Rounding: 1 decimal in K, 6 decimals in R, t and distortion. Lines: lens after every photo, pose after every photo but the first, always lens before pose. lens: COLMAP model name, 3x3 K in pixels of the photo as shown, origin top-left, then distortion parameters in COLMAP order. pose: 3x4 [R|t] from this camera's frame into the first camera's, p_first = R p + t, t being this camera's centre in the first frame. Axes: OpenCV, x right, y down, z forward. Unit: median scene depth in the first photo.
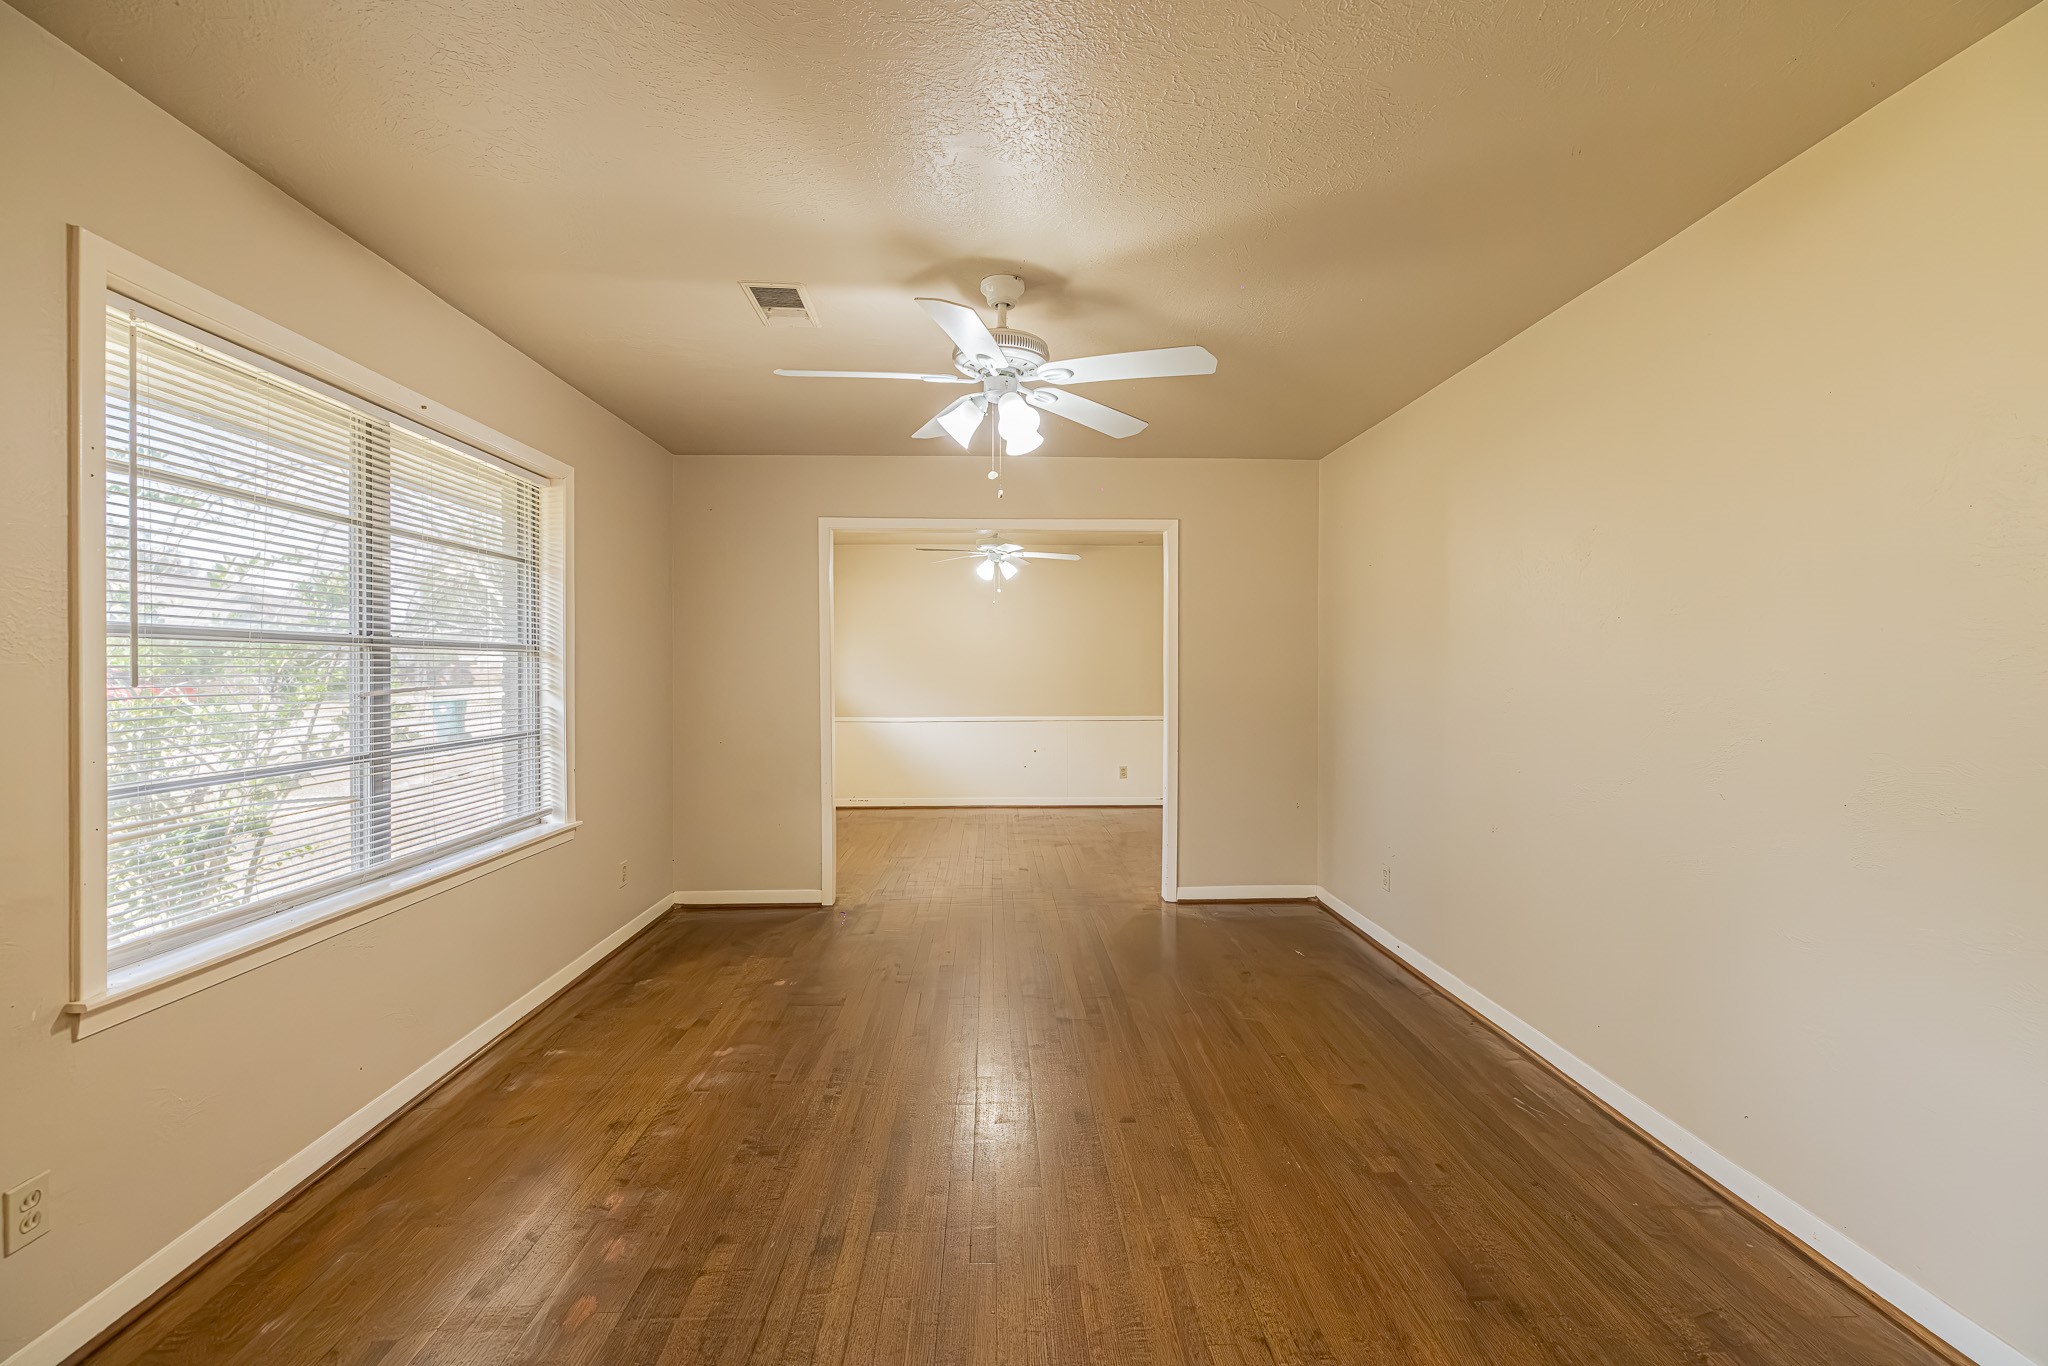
lens RADIAL K [[858.7, 0, 1022.4], [0, 858.7, 672.0], [0, 0, 1]] dist [-0.001910, 0.000017]
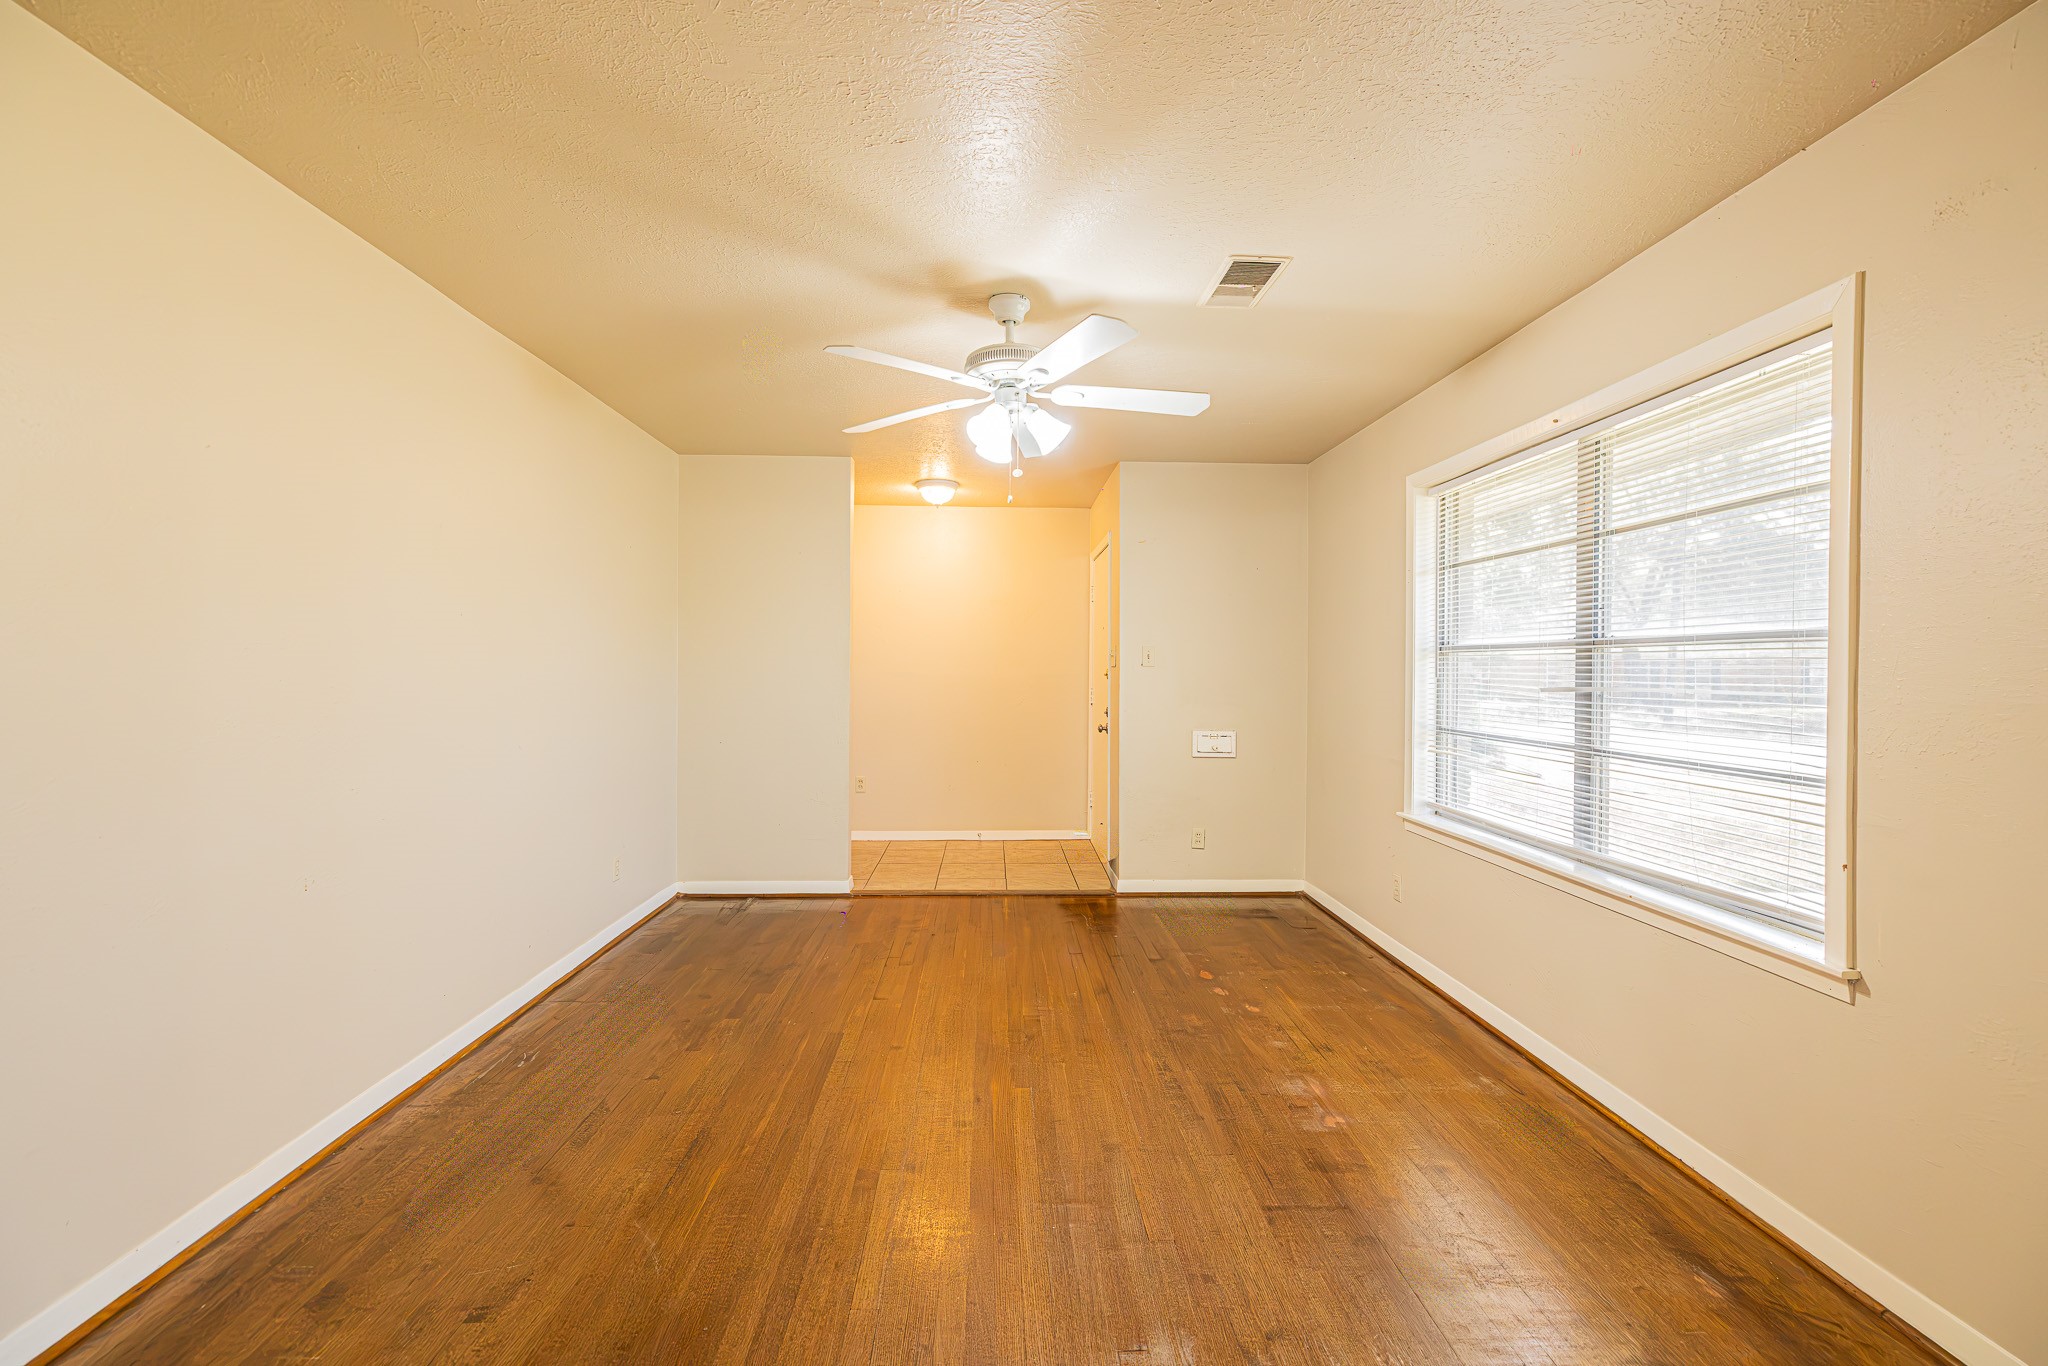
lens RADIAL K [[858.7, 0, 1022.4], [0, 858.7, 672.0], [0, 0, 1]] dist [-0.001910, 0.000017]
pose [[-0.999963, -0.008435, 0.001684, -0.041583], [-0.008419, 0.999921, 0.009326, -0.003763], [-0.001763, 0.009311, -0.999955, 1.941282]]
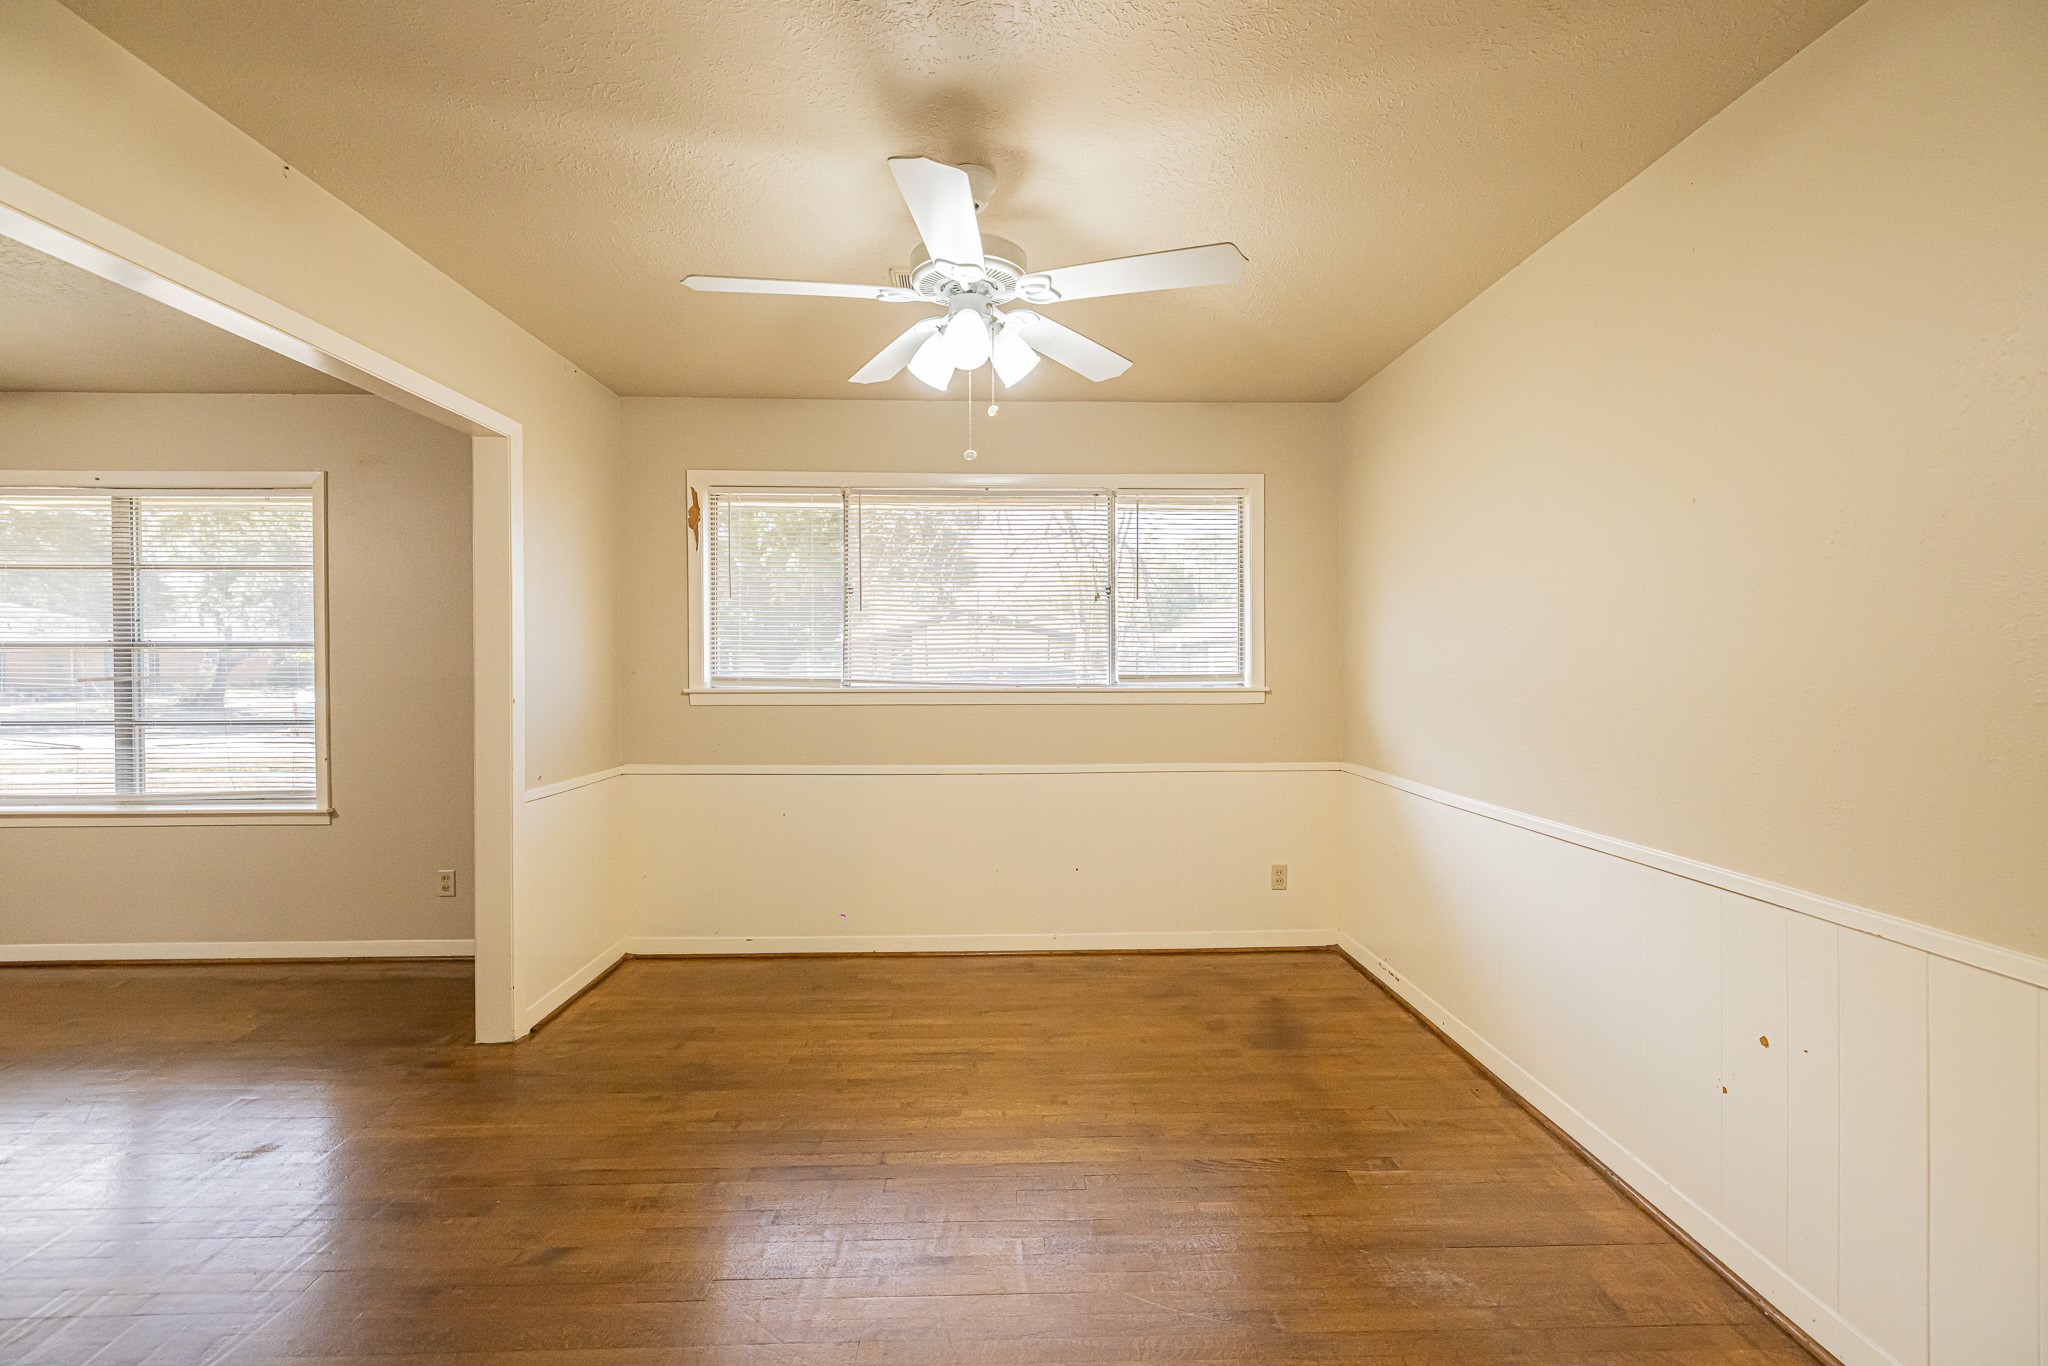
lens RADIAL K [[858.7, 0, 1022.4], [0, 858.7, 672.0], [0, 0, 1]] dist [-0.001910, 0.000017]
pose [[-0.005255, 0.011041, -0.999925, 0.677555], [0.001598, 0.999938, 0.011033, -0.003114], [0.999985, -0.001540, -0.005273, 2.392410]]
